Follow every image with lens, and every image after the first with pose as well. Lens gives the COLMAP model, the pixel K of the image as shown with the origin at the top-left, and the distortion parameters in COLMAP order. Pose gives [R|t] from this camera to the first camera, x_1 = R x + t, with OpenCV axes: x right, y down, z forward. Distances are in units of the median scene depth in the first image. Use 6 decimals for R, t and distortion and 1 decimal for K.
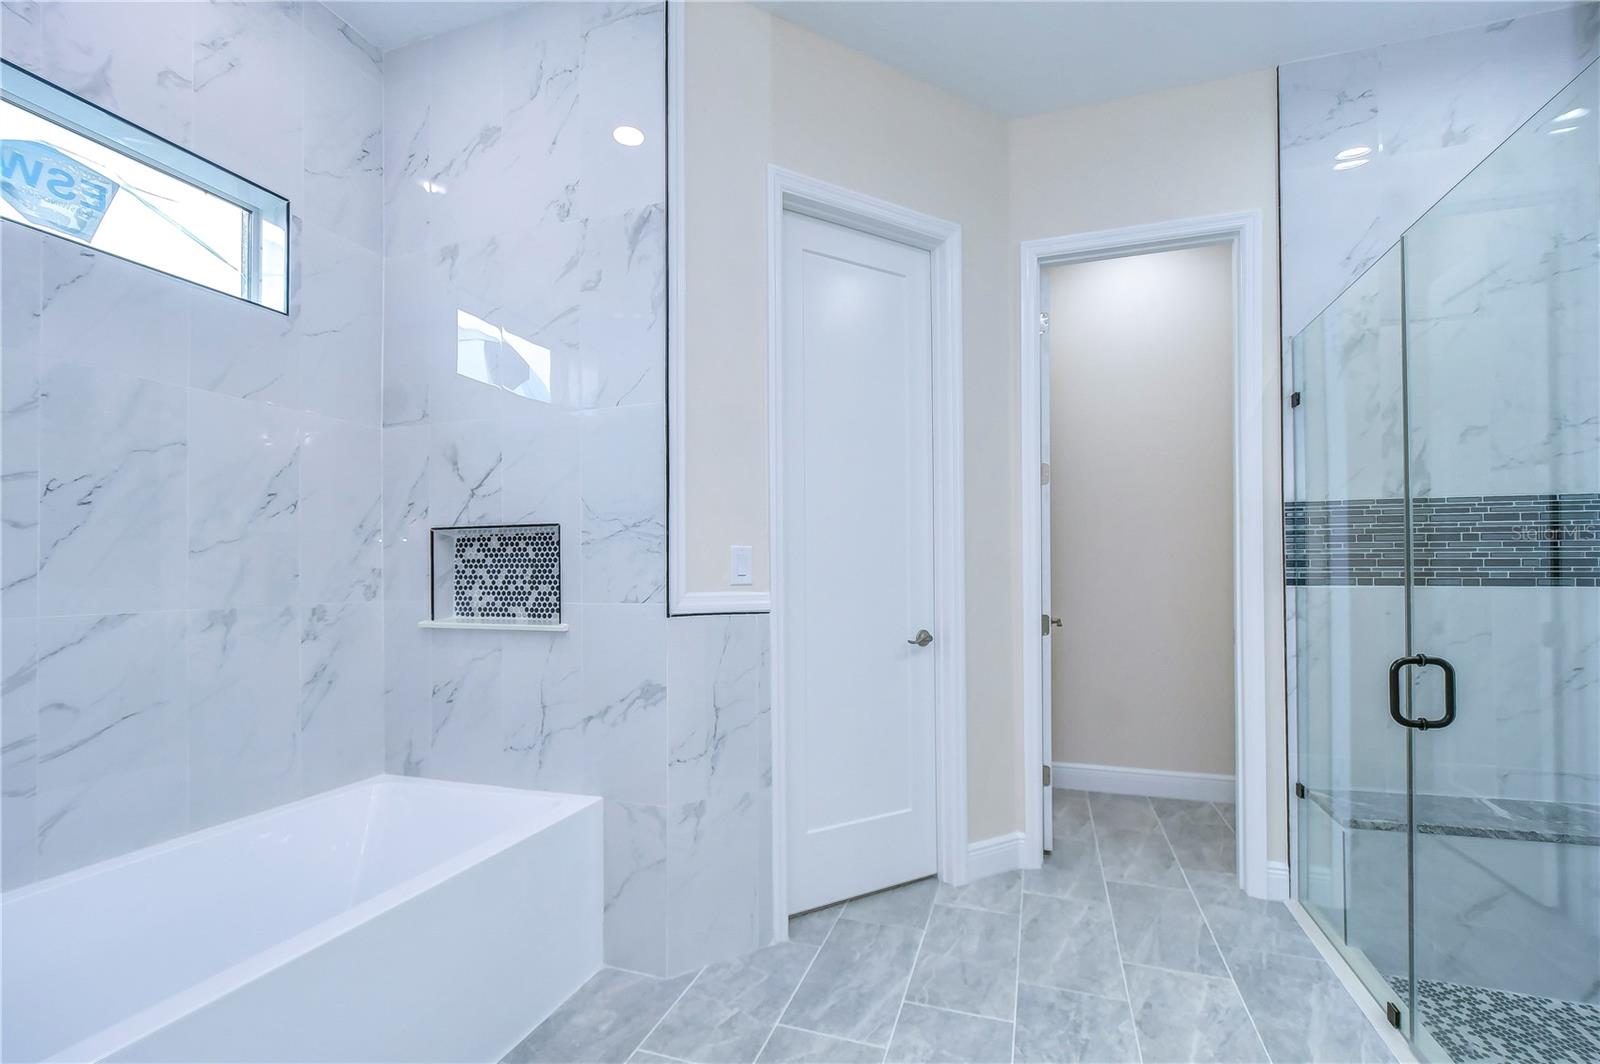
lens RADIAL K [[685.3, 0, 802.6], [0, 685.3, 559.2], [0, 0, 1]] dist [-0.000010, -0.005622]
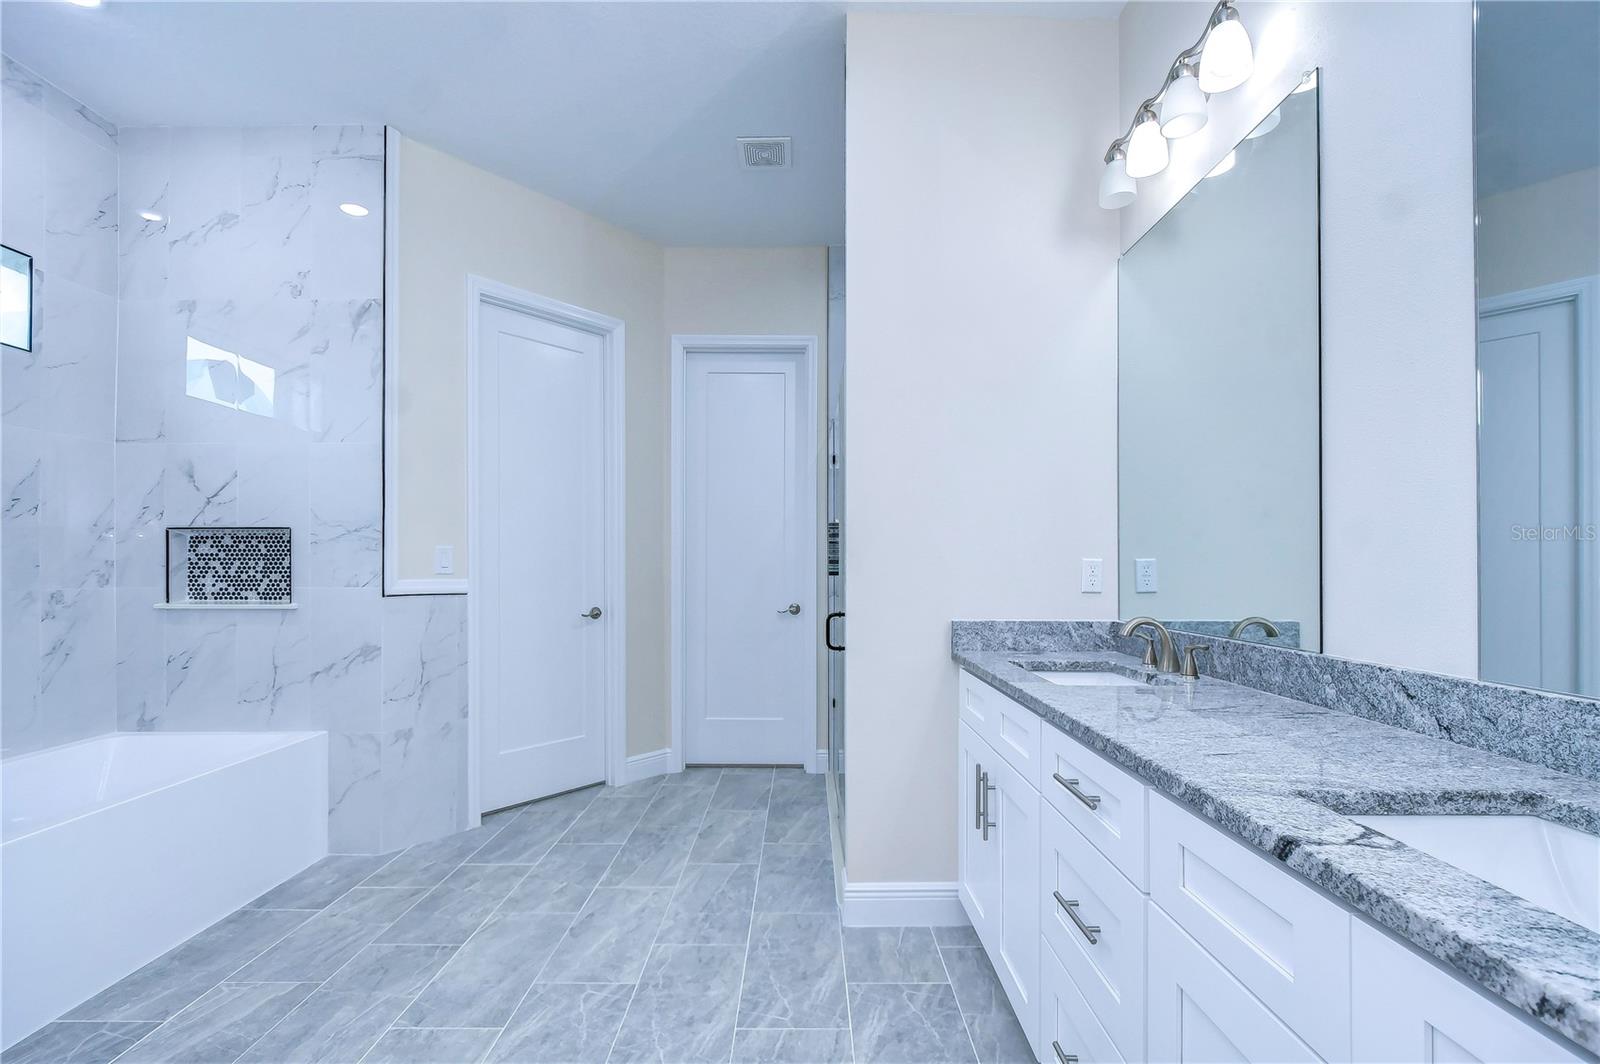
lens RADIAL K [[685.3, 0, 802.6], [0, 685.3, 559.2], [0, 0, 1]] dist [-0.000010, -0.005622]
pose [[0.946540, 0.007576, 0.322497, 0.147387], [-0.010199, 0.999927, 0.006445, -0.008861], [-0.322424, -0.009390, 0.946549, -0.540678]]
